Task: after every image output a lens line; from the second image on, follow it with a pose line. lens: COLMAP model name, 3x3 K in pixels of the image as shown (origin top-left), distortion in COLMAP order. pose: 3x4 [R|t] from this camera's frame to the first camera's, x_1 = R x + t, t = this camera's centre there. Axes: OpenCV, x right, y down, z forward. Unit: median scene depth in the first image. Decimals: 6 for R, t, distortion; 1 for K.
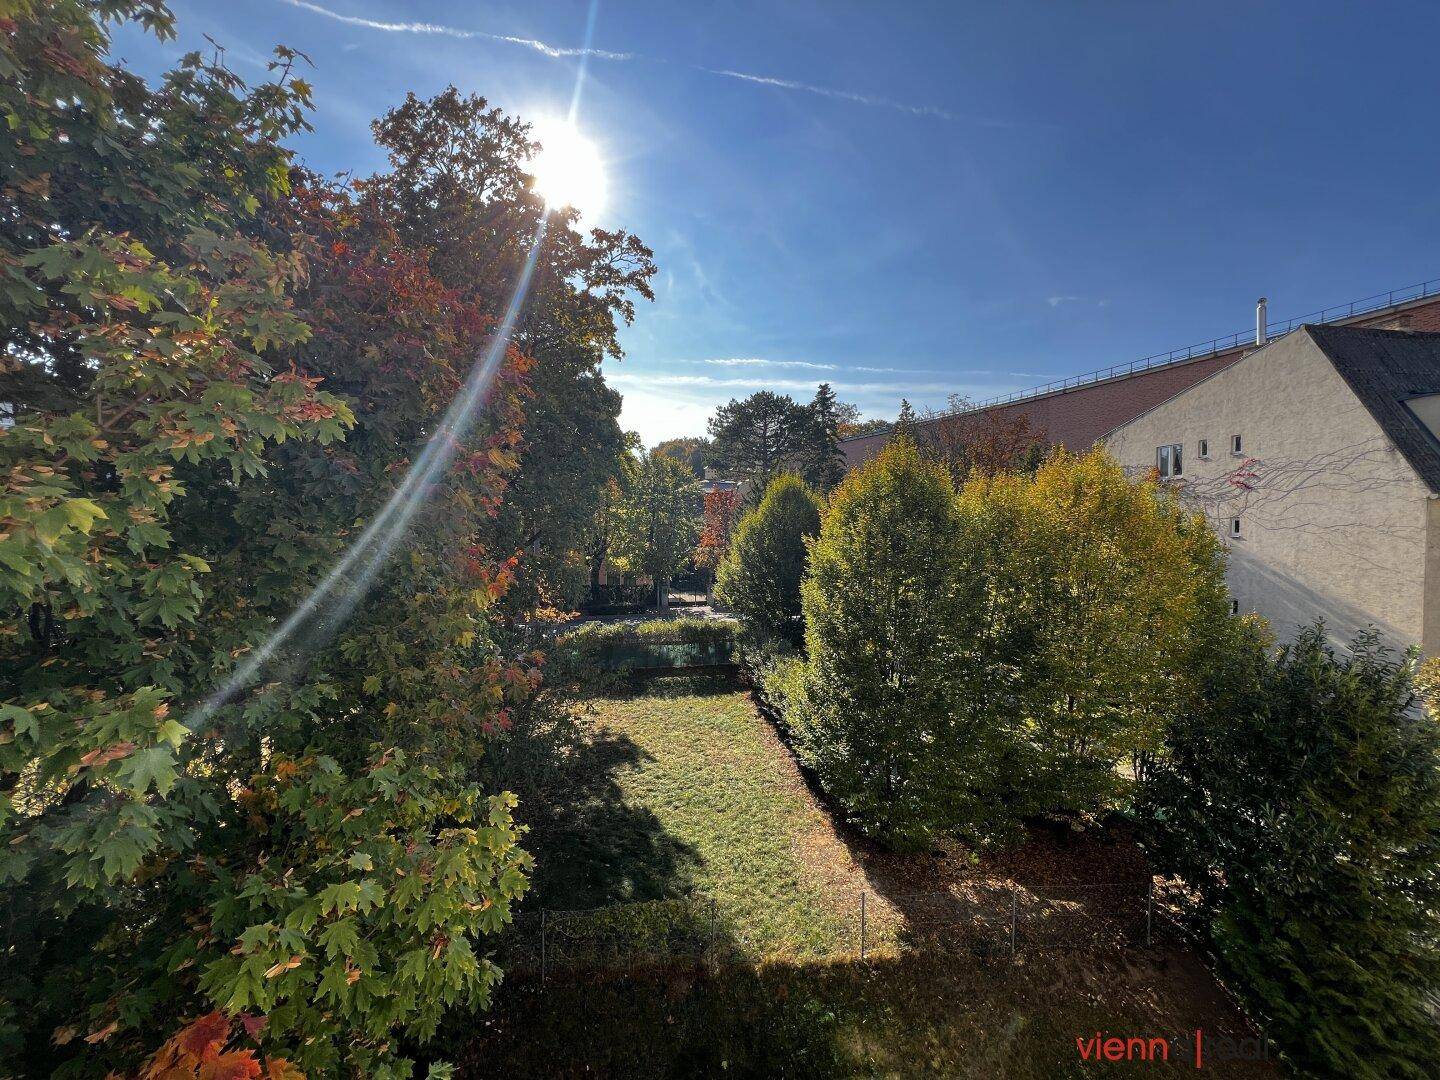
lens RADIAL K [[571.6, 0, 719.4], [0, 571.6, 535.1], [0, 0, 1]] dist [-0.001098, 0.000216]
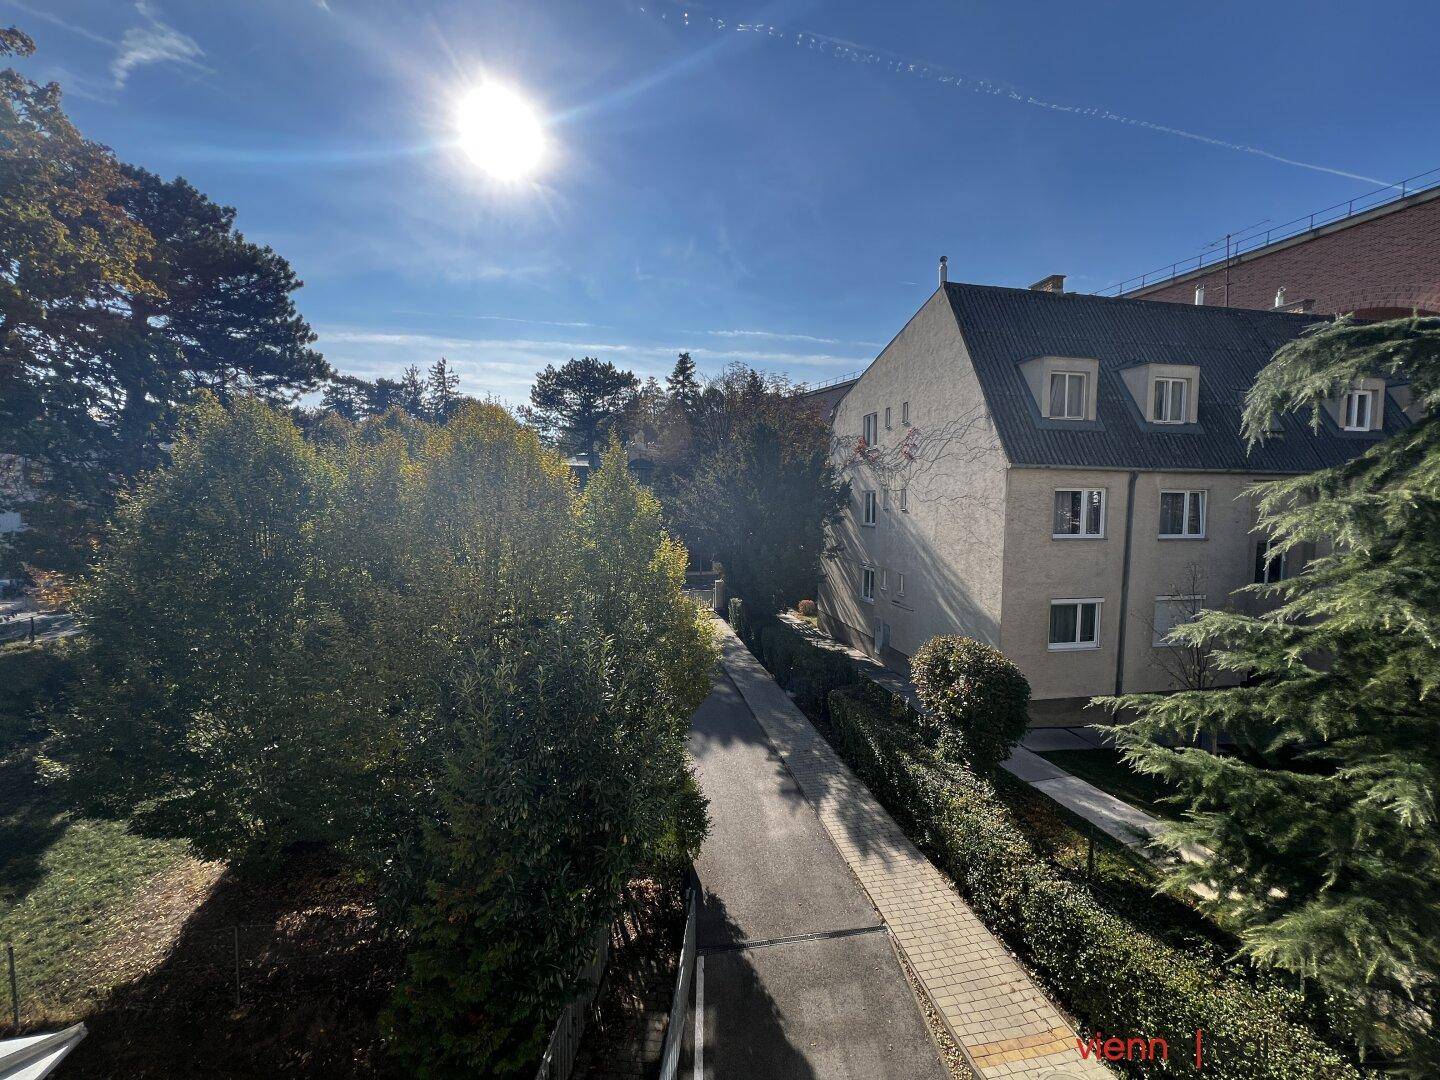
lens RADIAL K [[571.6, 0, 711.0], [0, 571.6, 535.1], [0, 0, 1]] dist [-0.001098, 0.000216]
pose [[0.997843, -0.003786, 0.065534, 0.564921], [0.000939, 0.999056, 0.043427, 0.003763], [-0.065637, -0.043272, 0.996905, 0.072081]]
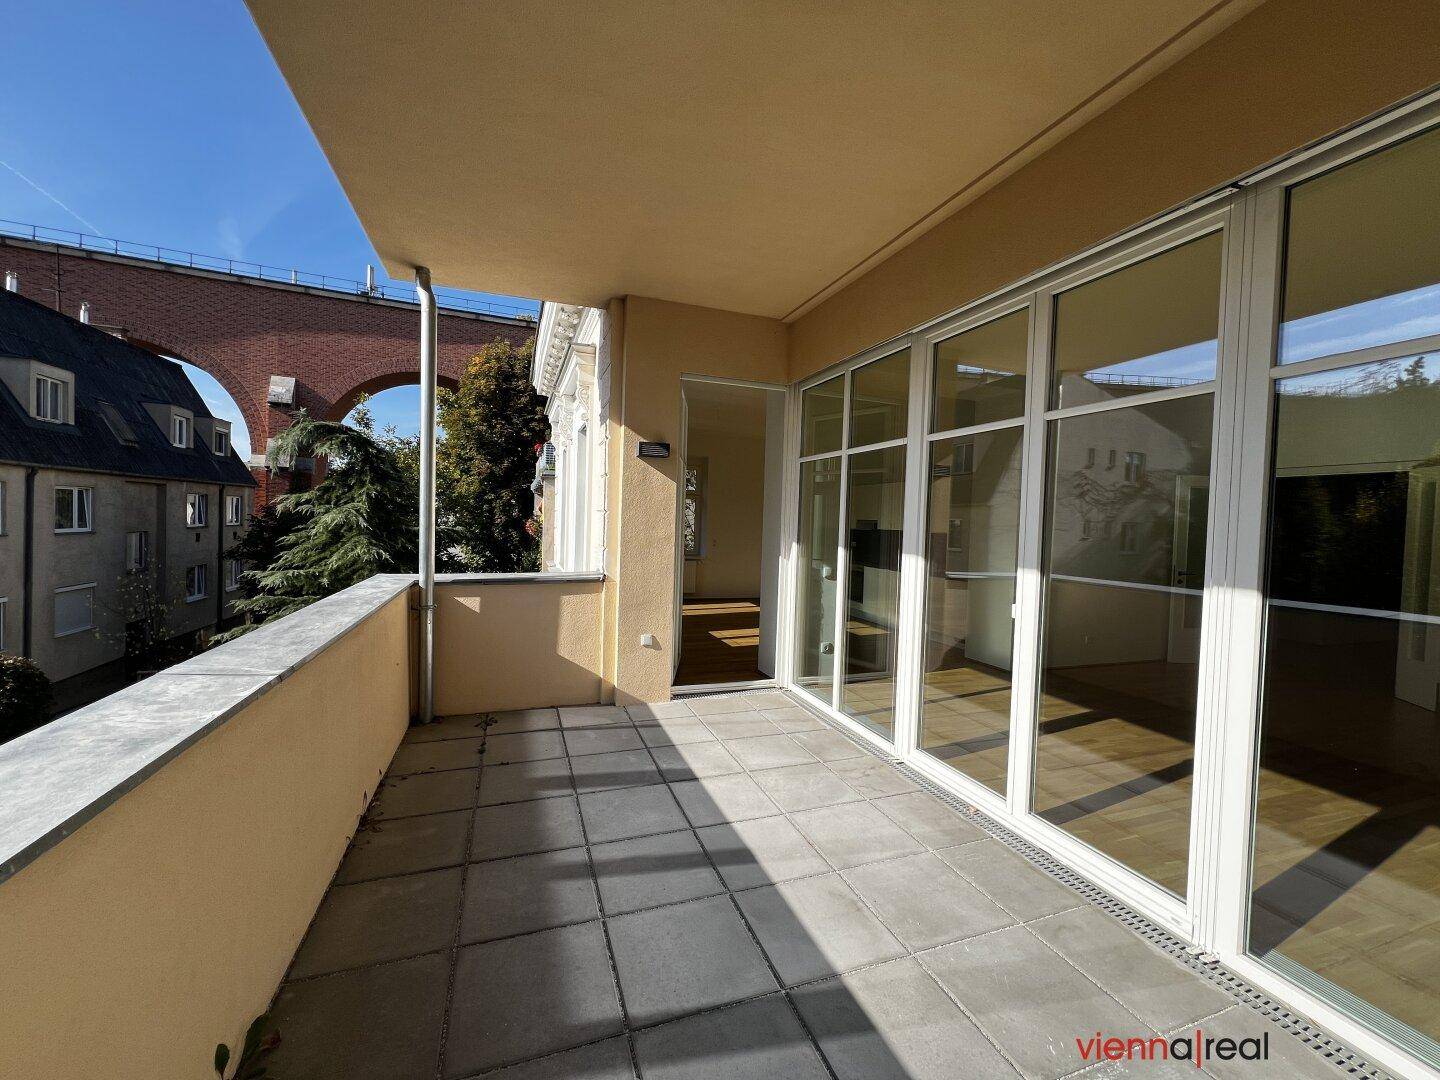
lens RADIAL K [[571.6, 0, 716.8], [0, 571.6, 537.2], [0, 0, 1]] dist [-0.001098, 0.000216]
pose [[-0.212634, -0.042812, 0.976194, 0.216675], [-0.017459, 0.999047, 0.040012, 0.000017], [-0.976976, -0.008535, -0.213179, 0.065018]]
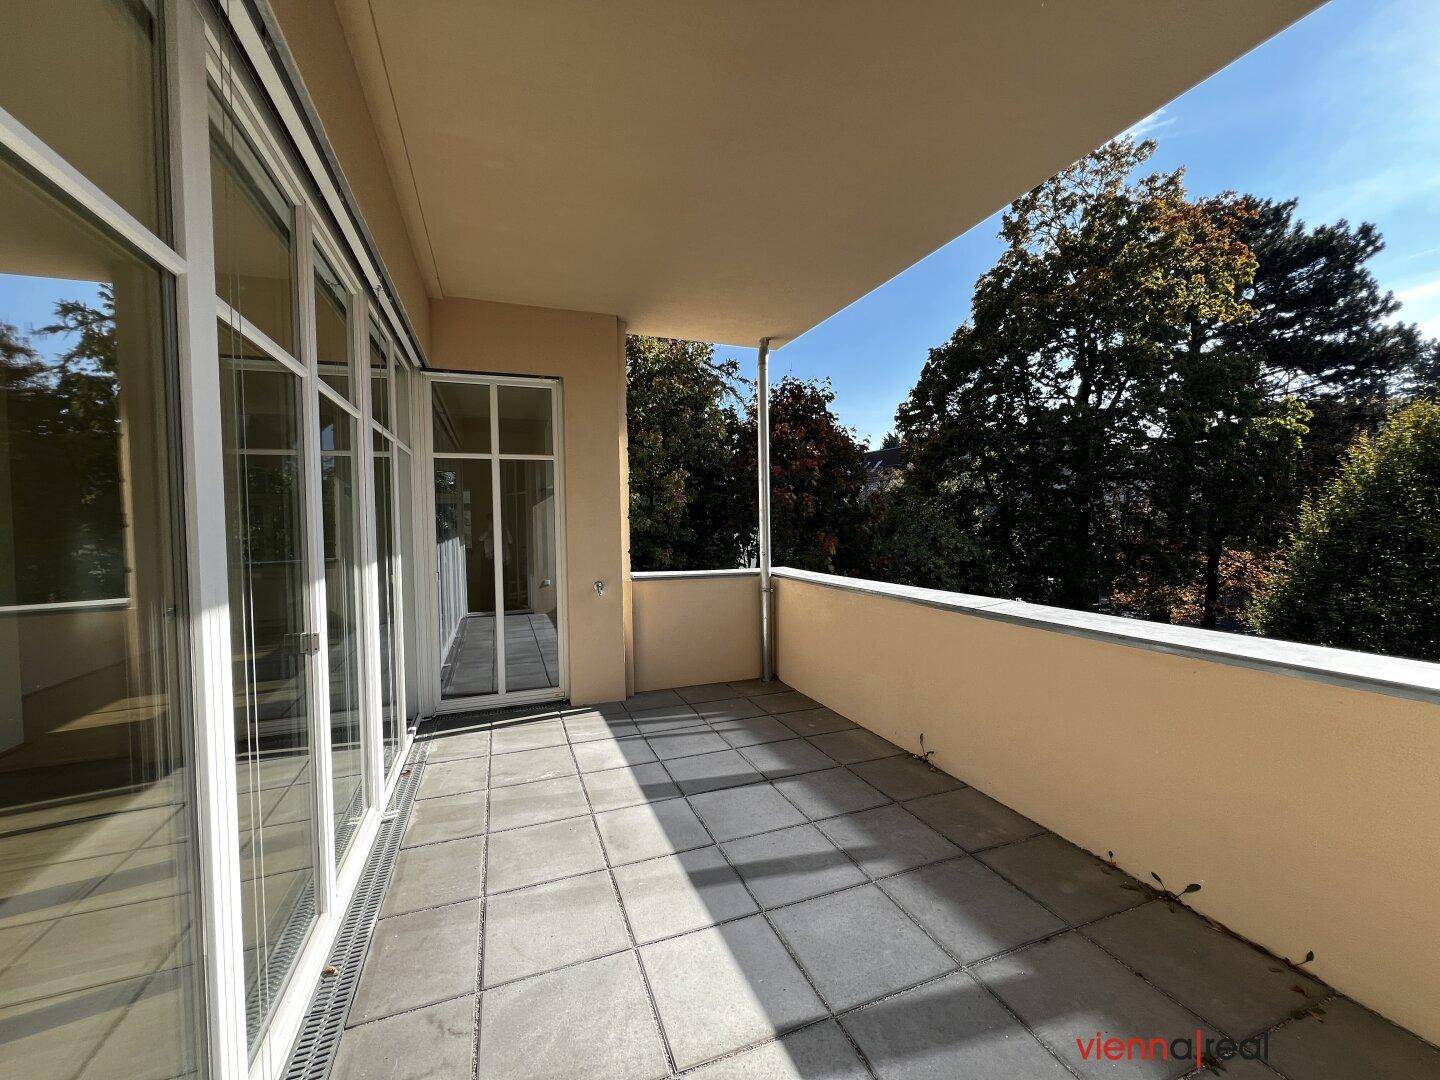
lens RADIAL K [[571.6, 0, 719.8], [0, 571.6, 533.6], [0, 0, 1]] dist [-0.001098, 0.000216]
pose [[0.235329, 0.010633, -0.971858, 0.460553], [0.003651, 0.999923, 0.011824, 0.002728], [0.971909, -0.006331, 0.235272, 0.005754]]
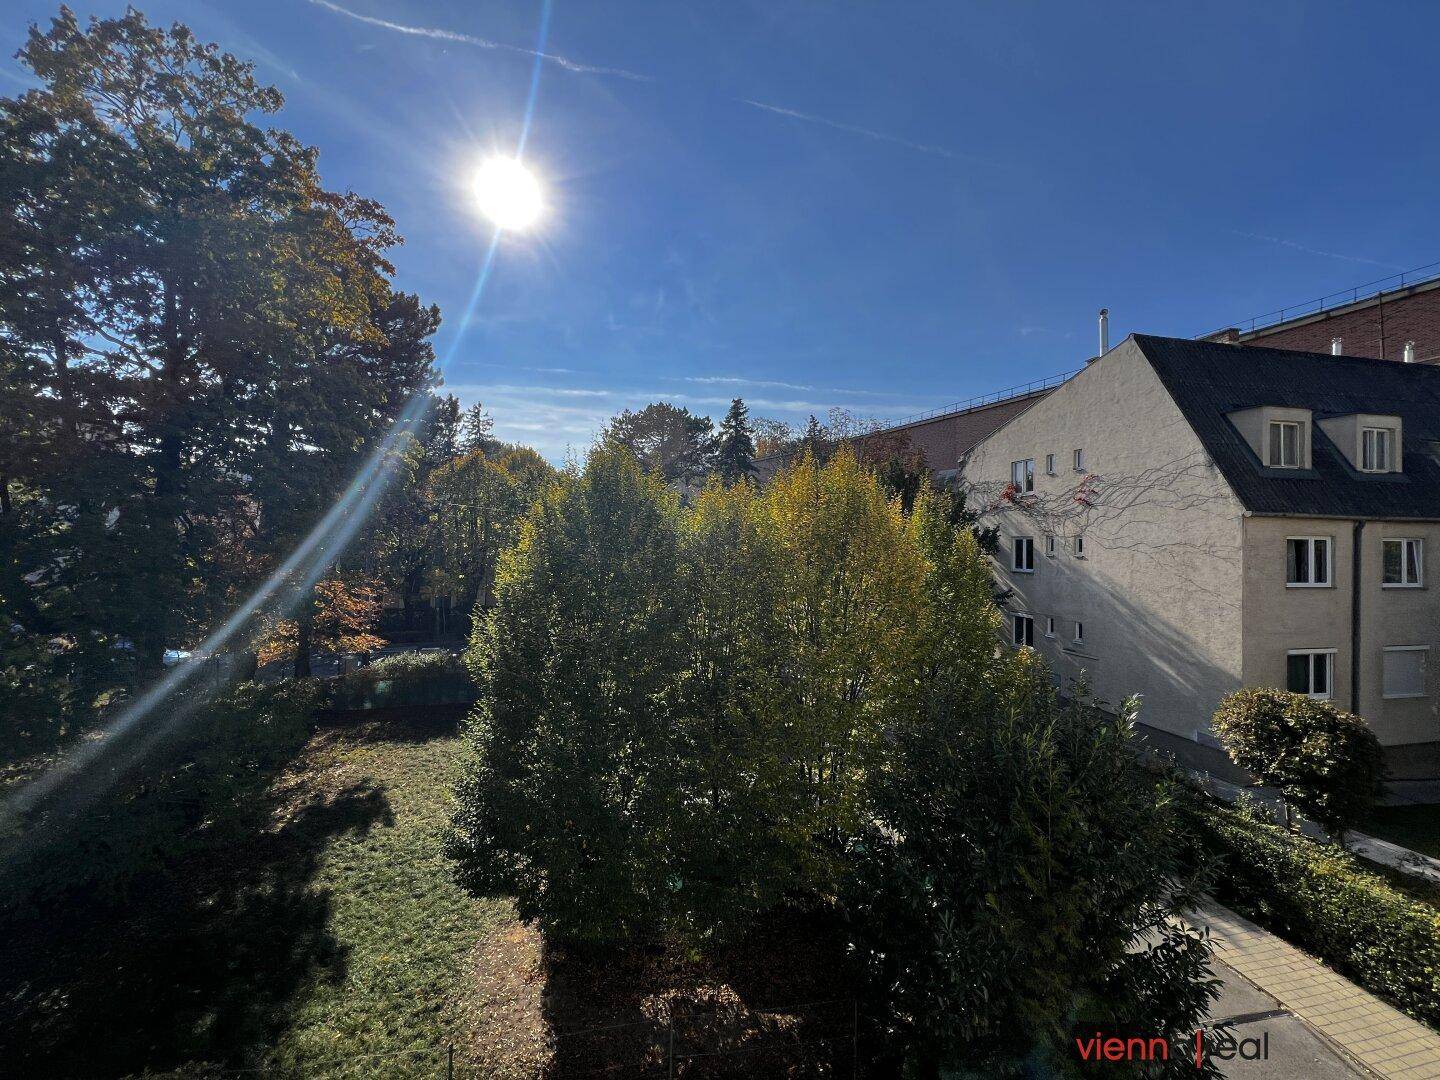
lens RADIAL K [[571.6, 0, 715.4], [0, 571.6, 535.3], [0, 0, 1]] dist [-0.001098, 0.000216]
pose [[0.997161, 0.006037, 0.075056, 0.250877], [-0.003765, 0.999531, -0.030376, -0.001038], [-0.075205, 0.030007, 0.996717, 0.107742]]
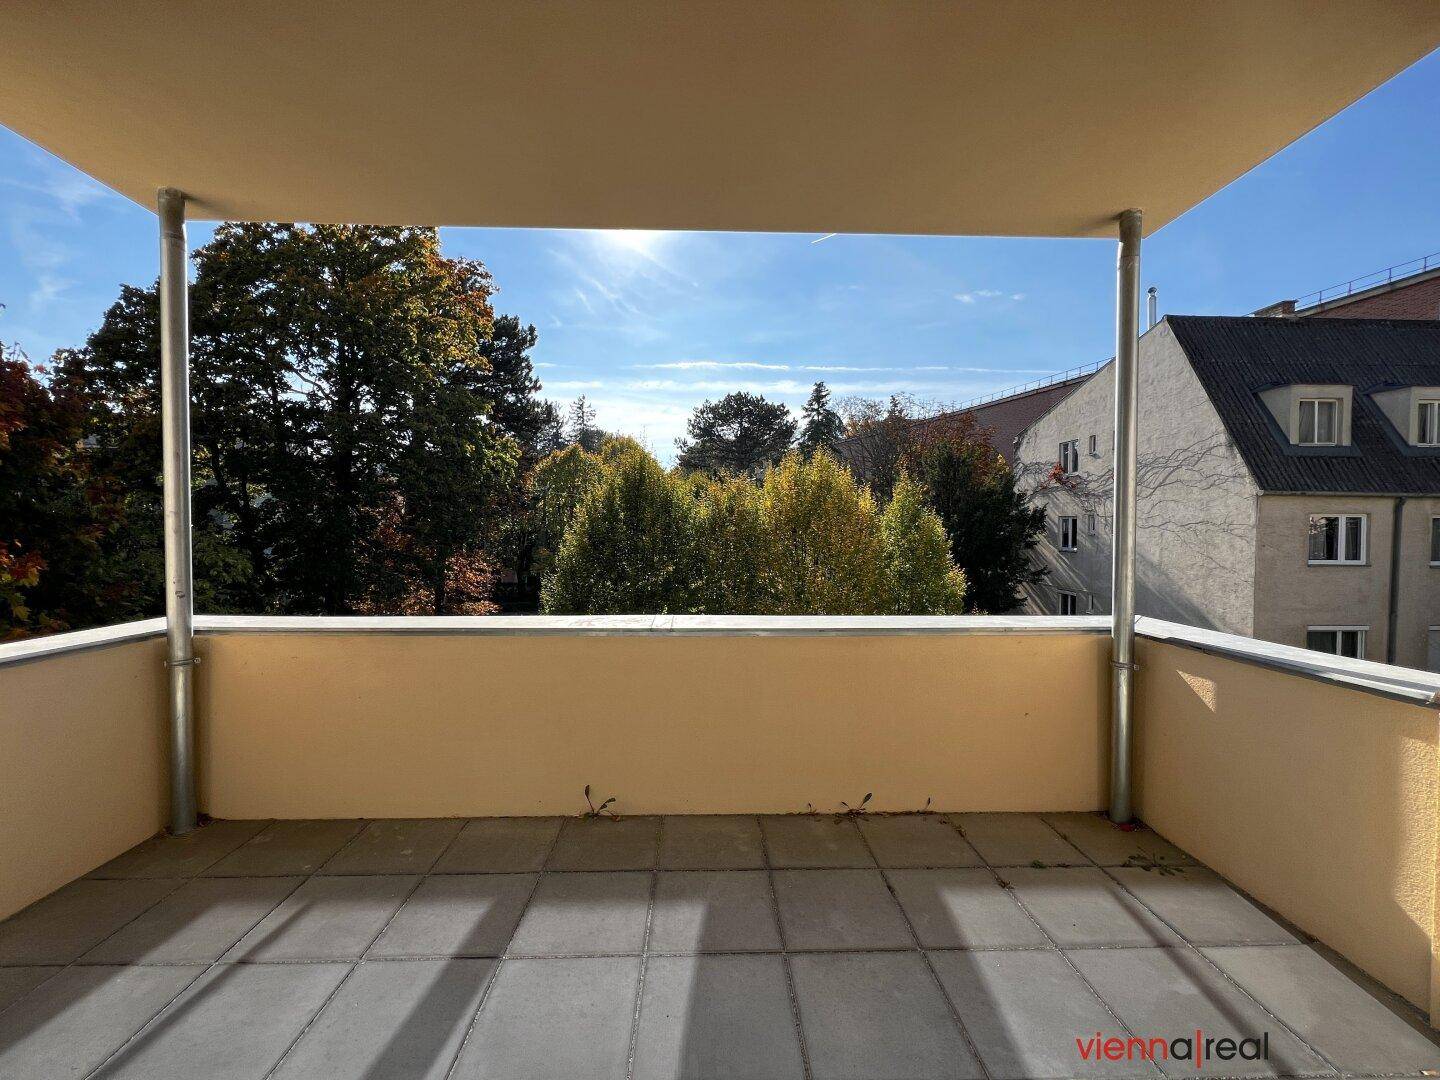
lens RADIAL K [[571.6, 0, 715.6], [0, 571.6, 535.4], [0, 0, 1]] dist [-0.001098, 0.000216]
pose [[0.995104, -0.000166, -0.098836, 0.348542], [0.000462, 0.999995, 0.002979, 0.000410], [0.098836, -0.003010, 0.995099, -0.040375]]
